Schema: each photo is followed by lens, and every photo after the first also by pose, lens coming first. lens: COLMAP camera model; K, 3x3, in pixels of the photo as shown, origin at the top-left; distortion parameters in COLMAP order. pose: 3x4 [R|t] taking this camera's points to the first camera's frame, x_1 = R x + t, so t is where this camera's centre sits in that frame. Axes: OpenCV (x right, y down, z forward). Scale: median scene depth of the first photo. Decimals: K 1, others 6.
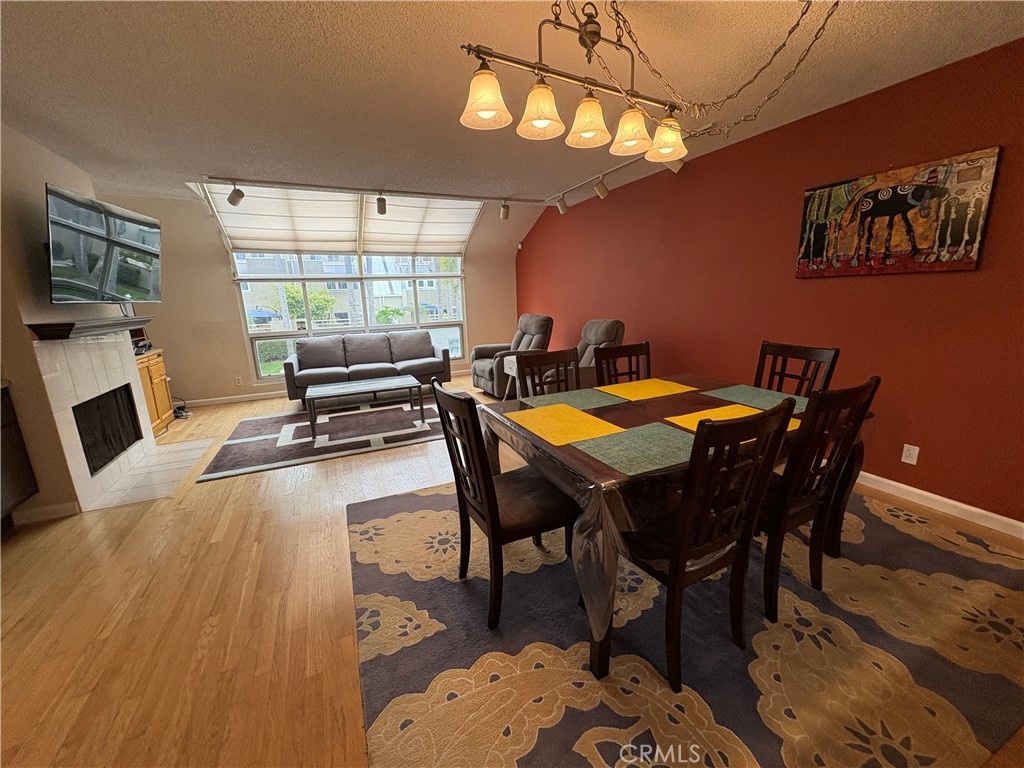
lens RADIAL K [[406.4, 0, 511.3], [0, 406.4, 382.2], [0, 0, 1]] dist [0.000996, 0.000198]
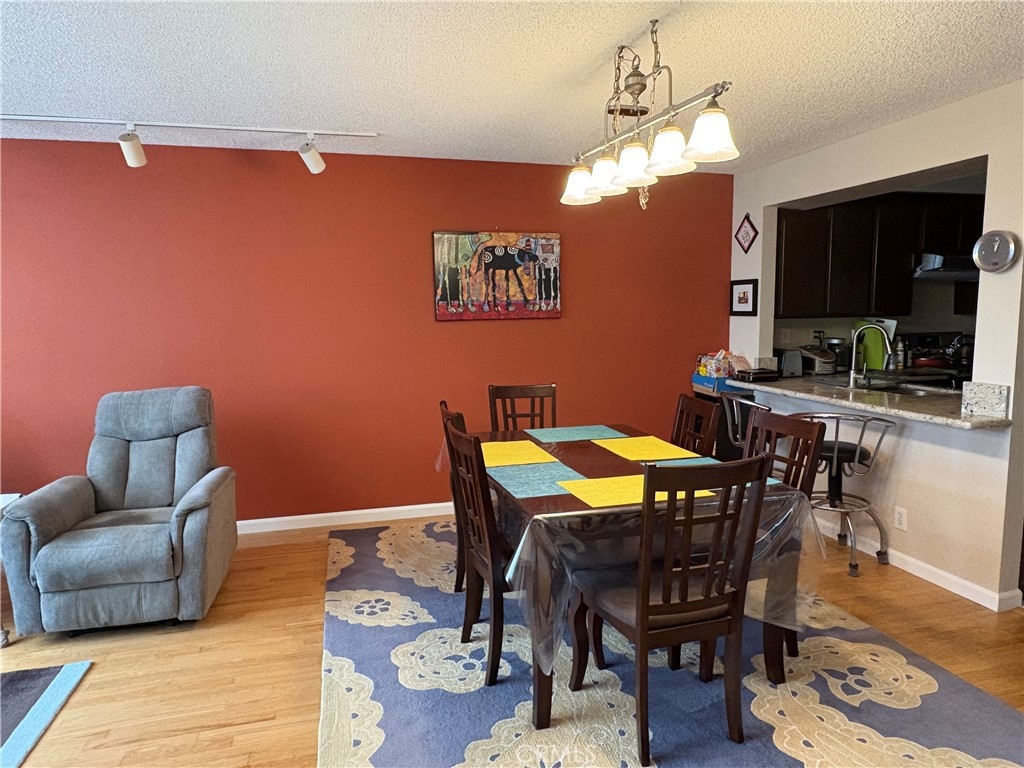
lens RADIAL K [[646.3, 0, 511.3], [0, 646.3, 388.1], [0, 0, 1]] dist [0.004928, 0.002293]
pose [[0.172063, -0.087705, 0.981174, -0.906433], [0.221377, 0.973994, 0.048241, -0.166266], [-0.959889, 0.208909, 0.187004, 0.710626]]
